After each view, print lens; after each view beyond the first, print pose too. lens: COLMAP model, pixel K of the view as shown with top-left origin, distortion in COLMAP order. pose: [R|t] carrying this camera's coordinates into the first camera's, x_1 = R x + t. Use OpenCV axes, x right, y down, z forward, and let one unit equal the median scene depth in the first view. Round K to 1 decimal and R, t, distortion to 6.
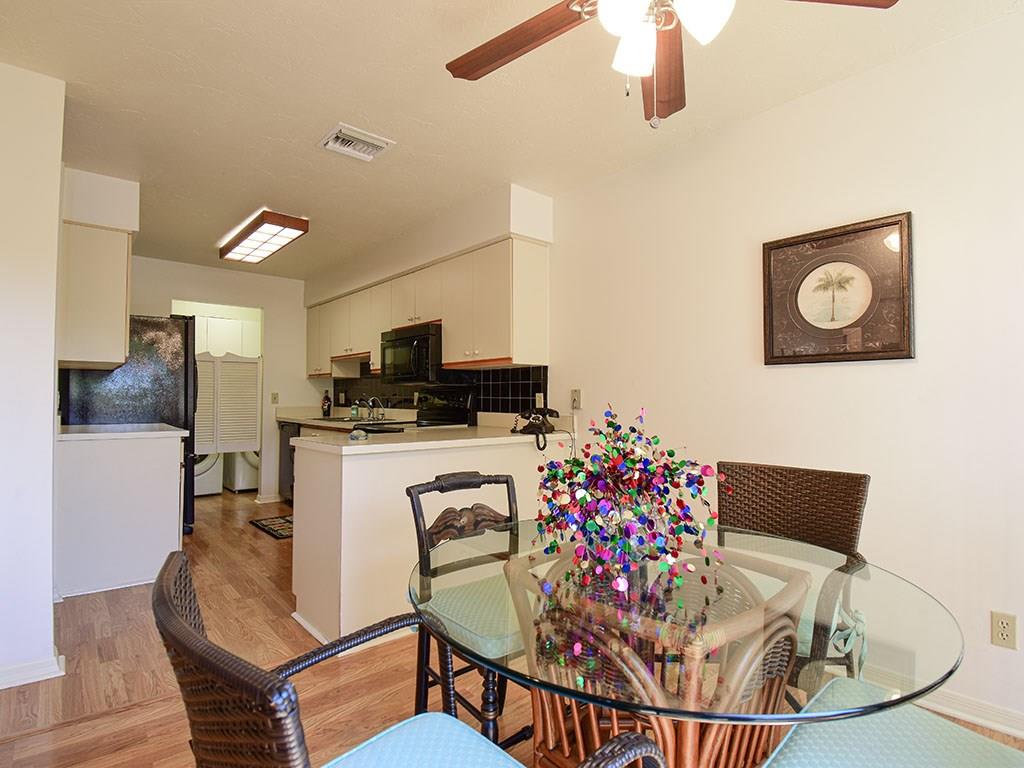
lens RADIAL K [[523.4, 0, 510.9], [0, 523.4, 382.8], [0, 0, 1]] dist [0.017838, -0.028442]
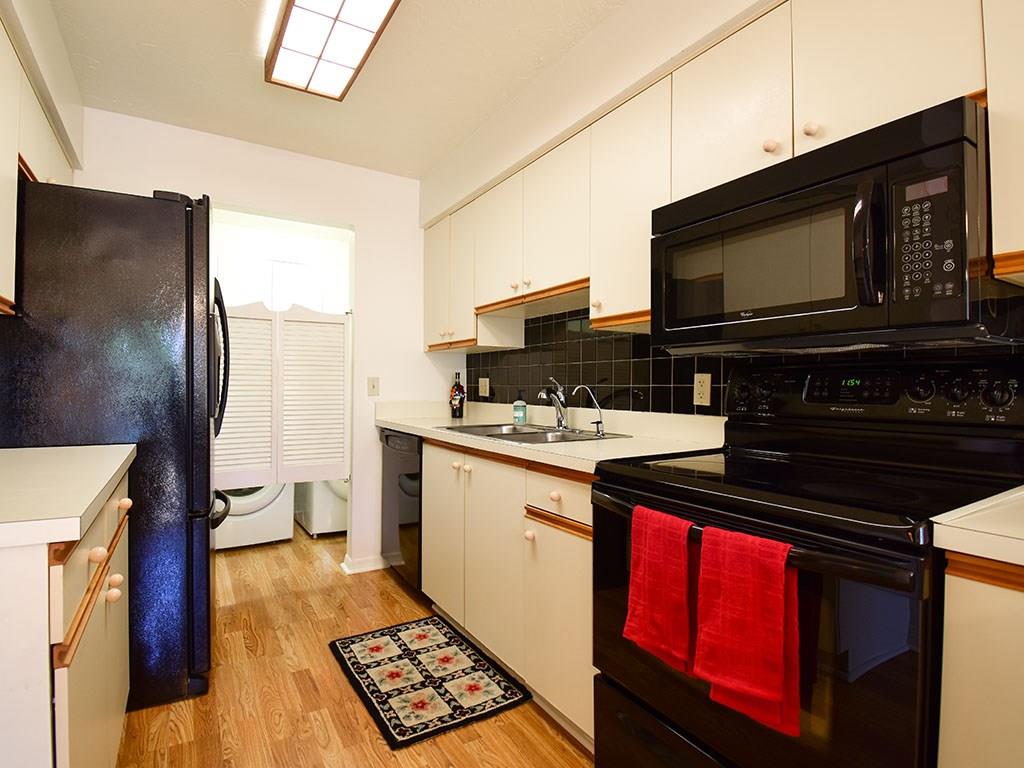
lens RADIAL K [[523.4, 0, 510.9], [0, 523.4, 382.8], [0, 0, 1]] dist [0.017838, -0.028442]
pose [[0.988043, 0.005269, -0.154088, -0.216666], [-0.002469, 0.999828, 0.018358, 0.014981], [0.154158, -0.017758, 0.987887, 0.464364]]
